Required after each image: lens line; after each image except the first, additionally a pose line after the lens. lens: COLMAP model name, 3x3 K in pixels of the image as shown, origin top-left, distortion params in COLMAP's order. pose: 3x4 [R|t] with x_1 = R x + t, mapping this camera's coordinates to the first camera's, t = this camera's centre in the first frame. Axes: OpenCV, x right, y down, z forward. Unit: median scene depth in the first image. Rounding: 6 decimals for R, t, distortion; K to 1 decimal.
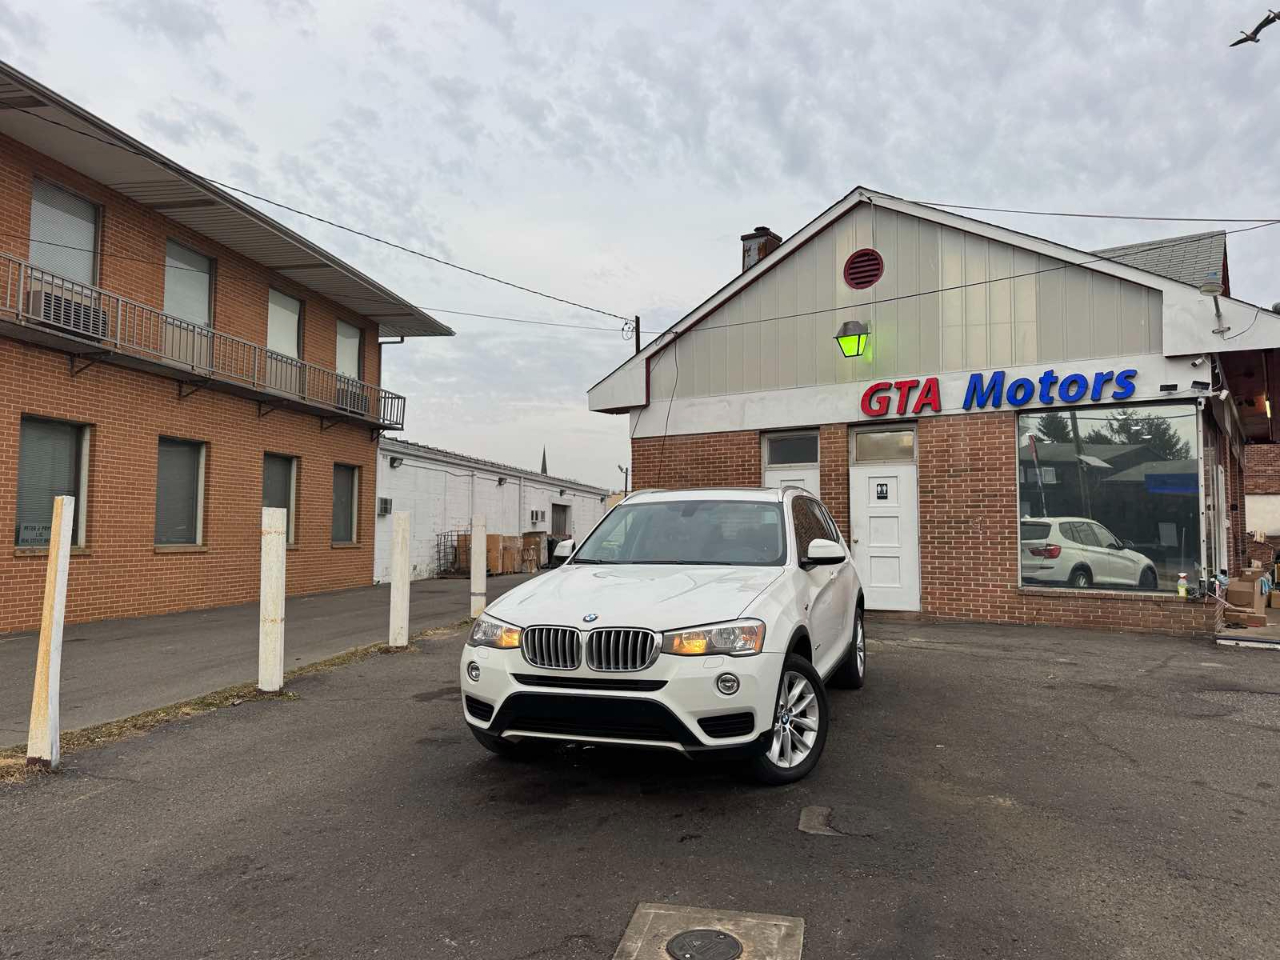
lens RADIAL K [[878.6, 0, 638.3], [0, 878.6, 482.3], [0, 0, 1]] dist [0.120011, -0.189580]
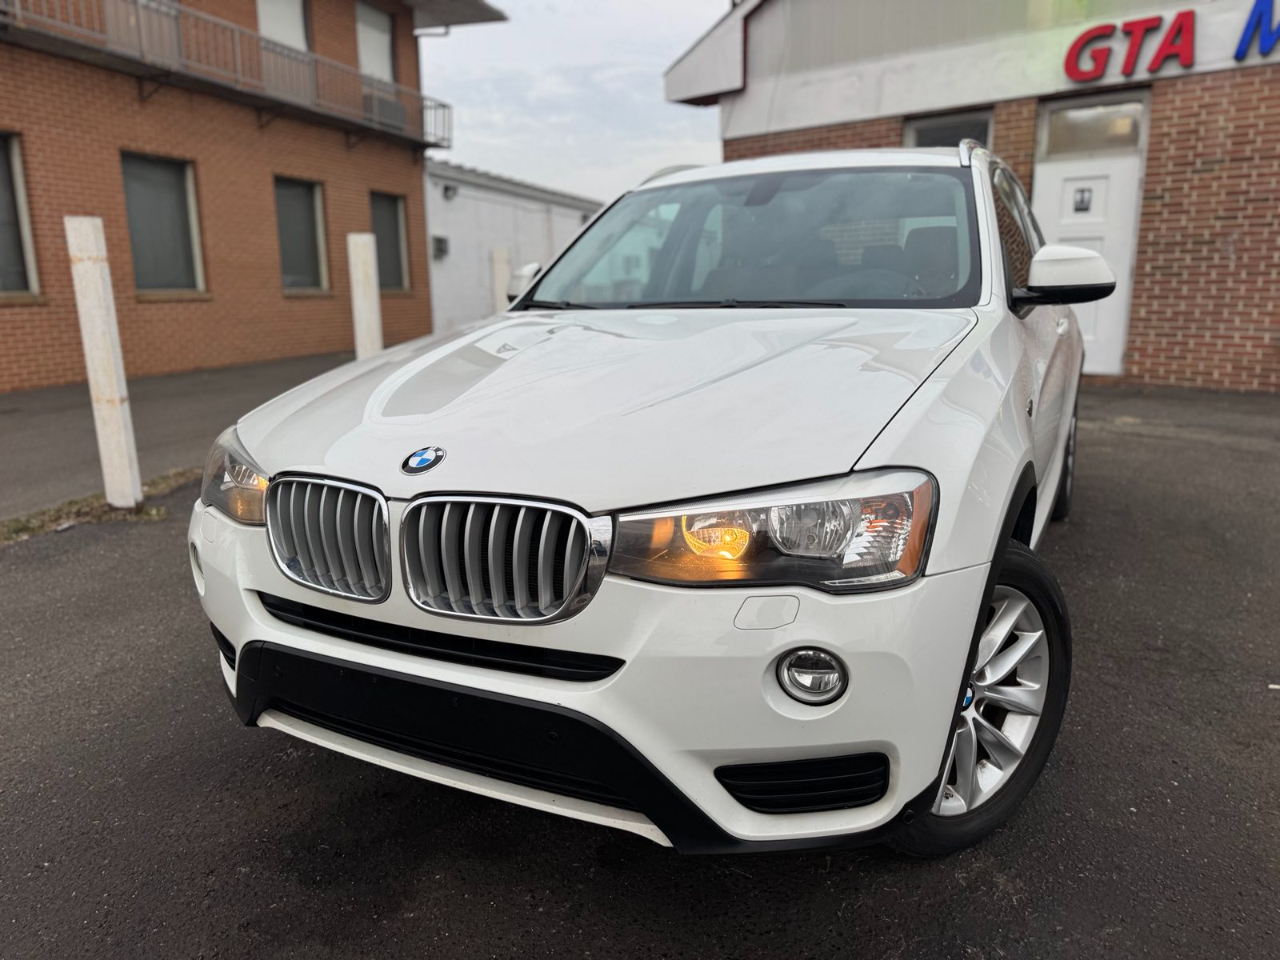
lens RADIAL K [[888.7, 0, 640.6], [0, 888.7, 476.6], [0, 0, 1]] dist [0.038913, -0.046757]
pose [[0.992055, 0.015367, -0.124865, 0.028838], [0.018817, 0.963224, 0.268041, 0.025769], [0.124391, -0.268261, 0.955281, 0.256679]]
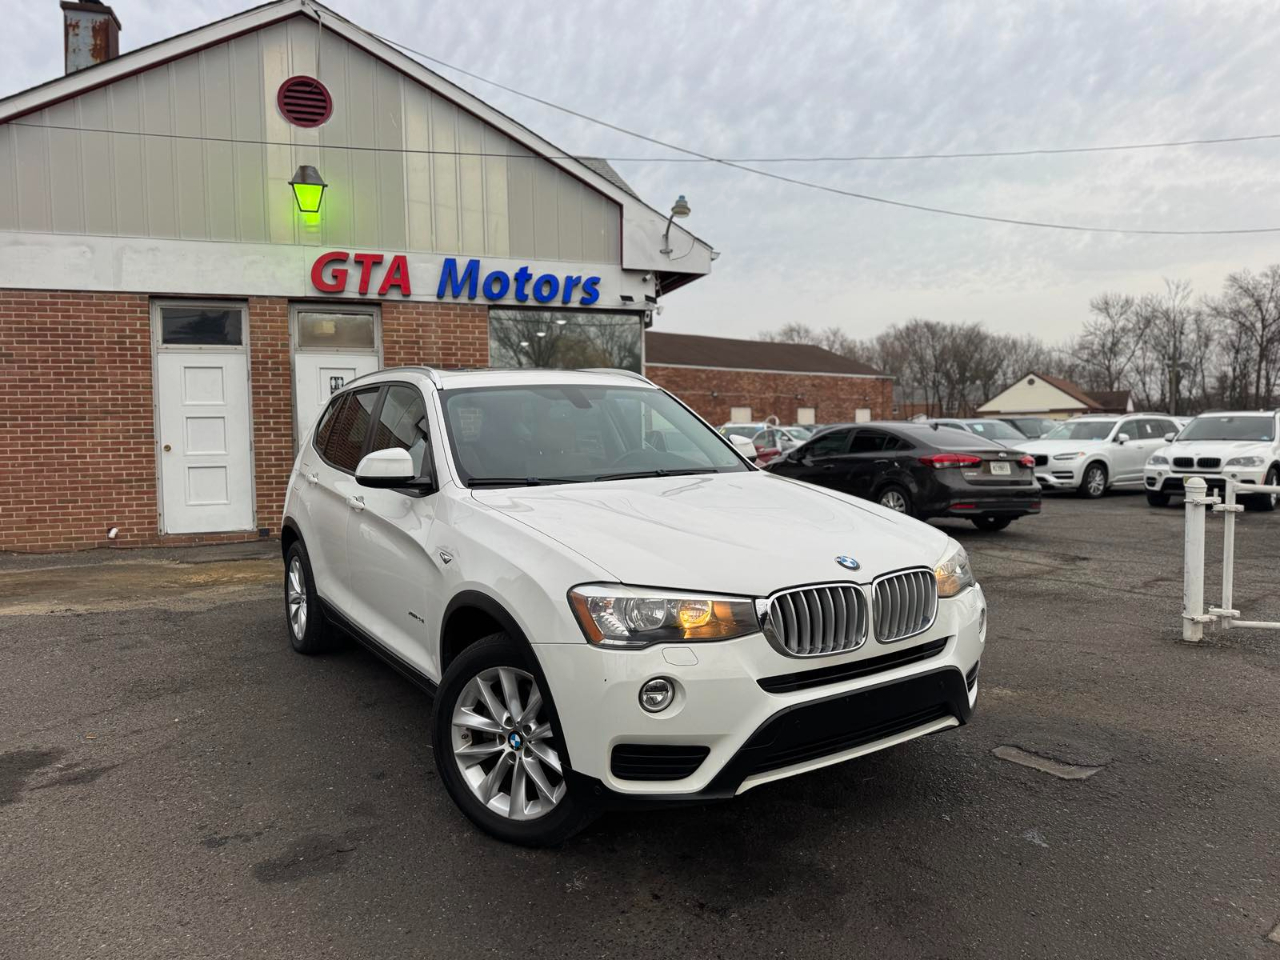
lens RADIAL K [[896.6, 0, 638.1], [0, 896.6, 478.1], [0, 0, 1]] dist [0.025093, -0.031967]
pose [[0.601848, -0.047073, 0.797222, -0.243832], [-0.032112, 0.996028, 0.083054, 0.018138], [-0.797965, -0.075586, 0.597946, 0.285332]]
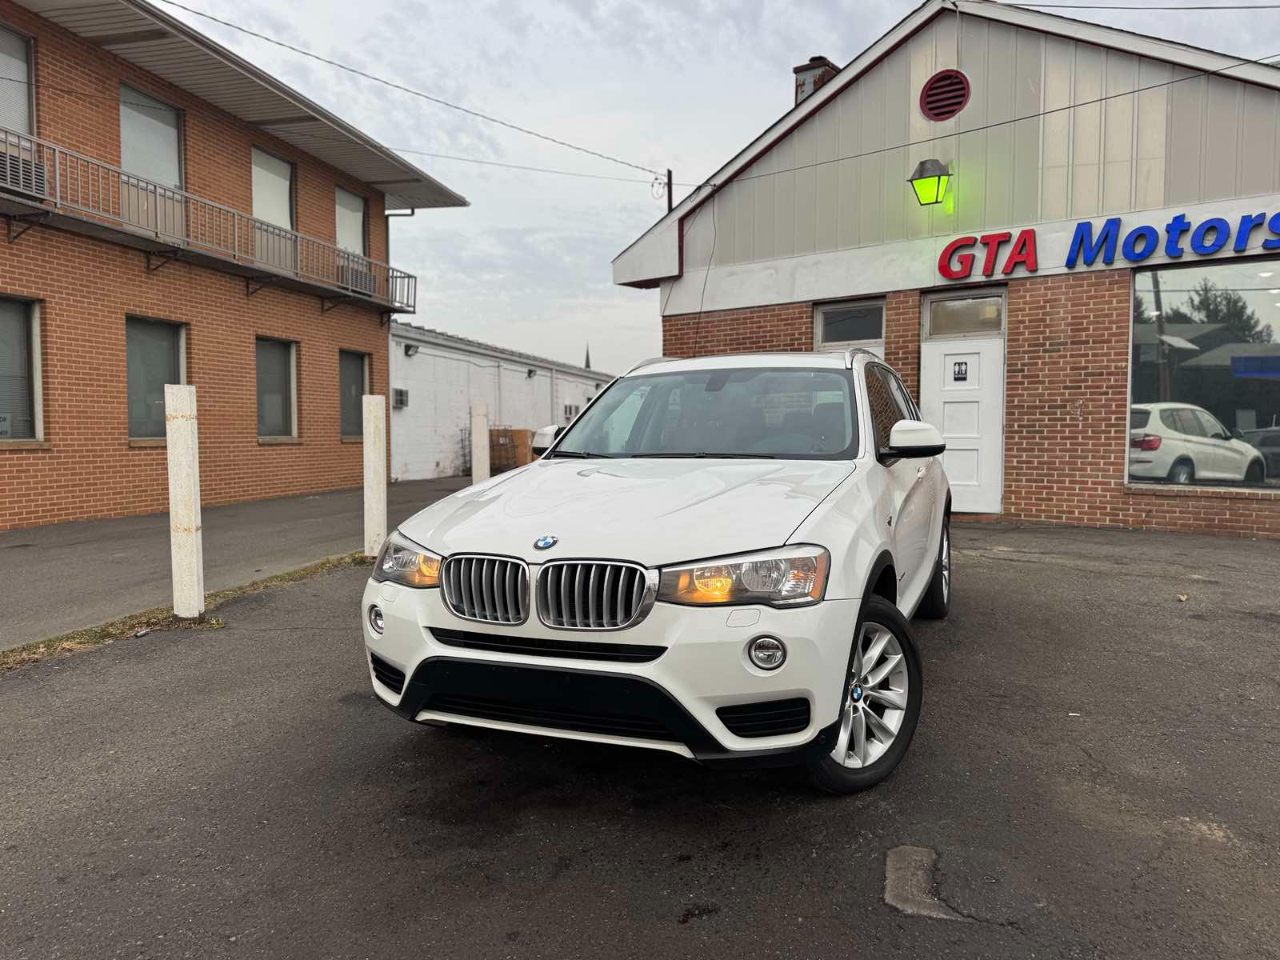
lens RADIAL K [[888.7, 0, 640.6], [0, 888.7, 476.6], [0, 0, 1]] dist [0.038913, -0.046757]
pose [[0.998821, -0.001669, -0.048512, 0.016343], [0.006993, 0.993930, 0.109792, 0.015269], [0.048034, -0.110002, 0.992770, 0.149051]]
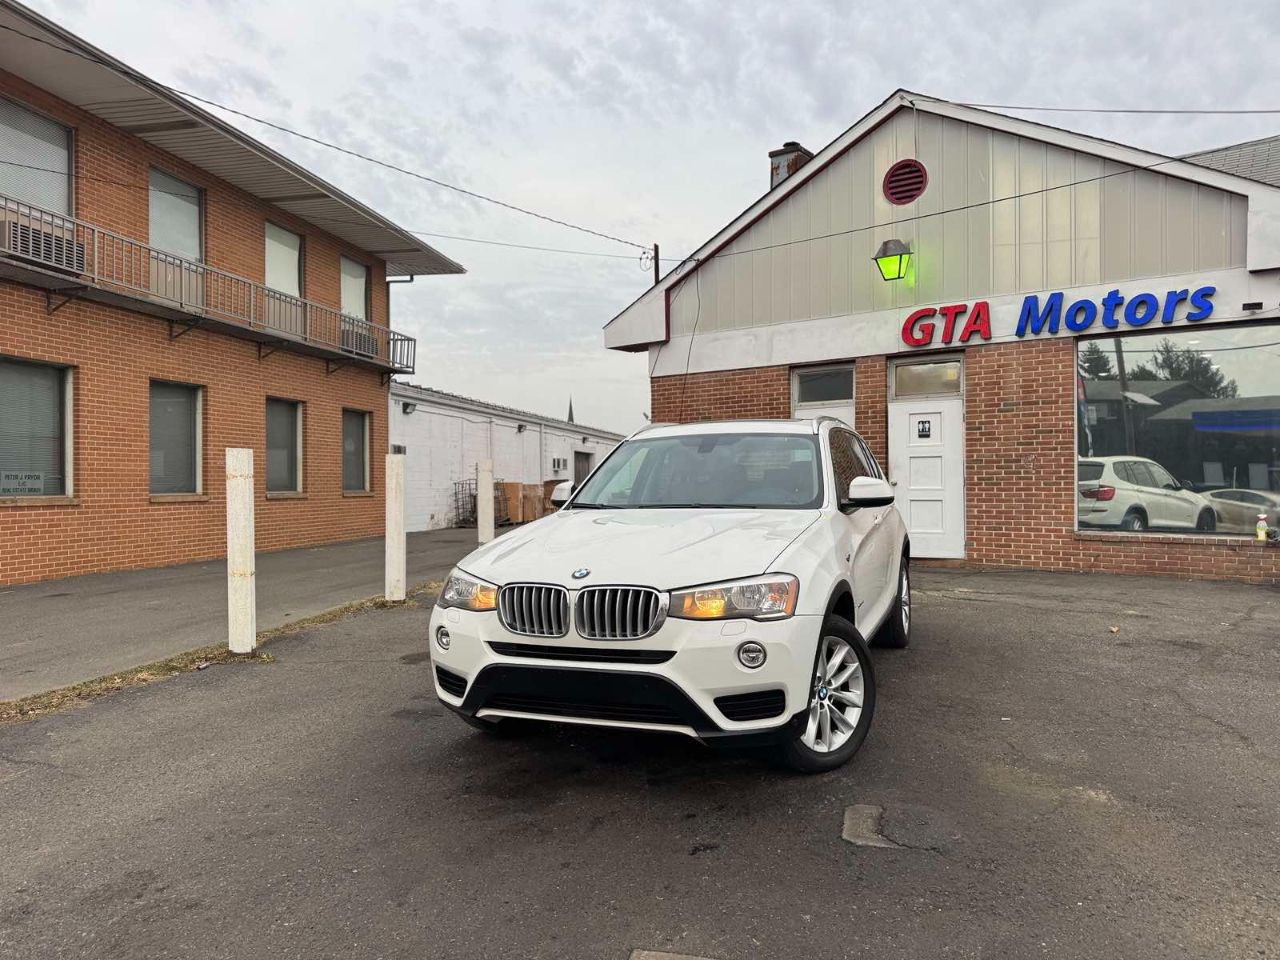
lens RADIAL K [[883.8, 0, 640.0], [0, 883.8, 480.0], [0, 0, 1]] dist [0.075605, -0.101135]
pose [[0.999519, -0.009407, -0.029563, 0.009320], [0.011031, 0.998412, 0.055248, 0.009322], [0.028996, -0.055547, 0.998035, 0.076283]]
